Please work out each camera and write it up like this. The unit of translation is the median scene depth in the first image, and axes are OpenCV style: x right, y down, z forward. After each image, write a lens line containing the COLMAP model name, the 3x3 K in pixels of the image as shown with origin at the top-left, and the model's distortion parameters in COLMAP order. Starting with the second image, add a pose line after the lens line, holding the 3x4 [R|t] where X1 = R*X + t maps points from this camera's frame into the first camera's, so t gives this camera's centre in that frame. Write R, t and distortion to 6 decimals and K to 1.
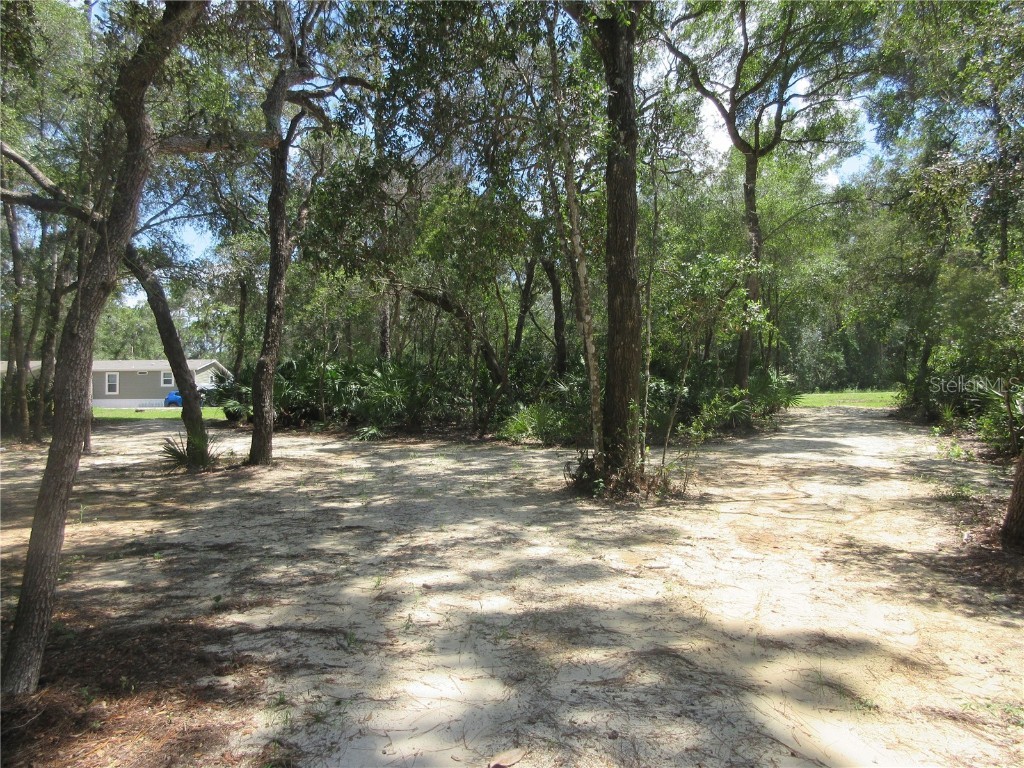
lens RADIAL K [[761.0, 0, 510.9], [0, 761.0, 377.0], [0, 0, 1]] dist [-0.007173, 0.004086]
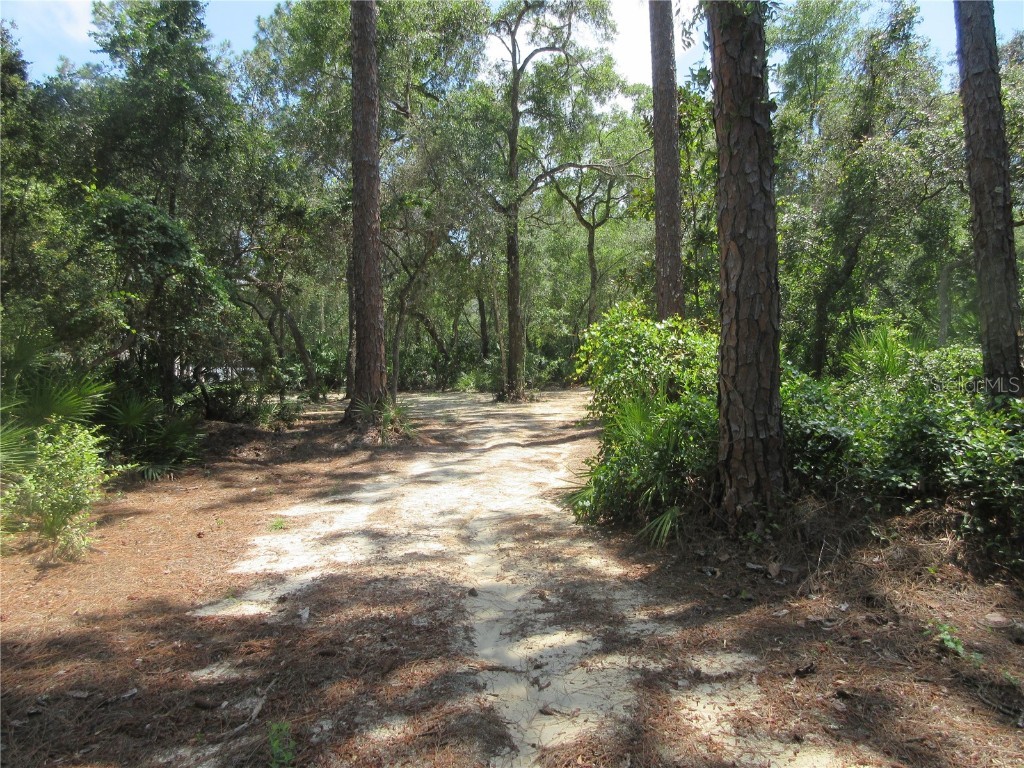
lens RADIAL K [[761.0, 0, 510.9], [0, 761.0, 377.0], [0, 0, 1]] dist [-0.007173, 0.004086]
pose [[0.993616, -0.019853, 0.111050, -0.070127], [0.017053, 0.999514, 0.026104, 0.002205], [-0.111515, -0.024044, 0.993472, -0.714533]]
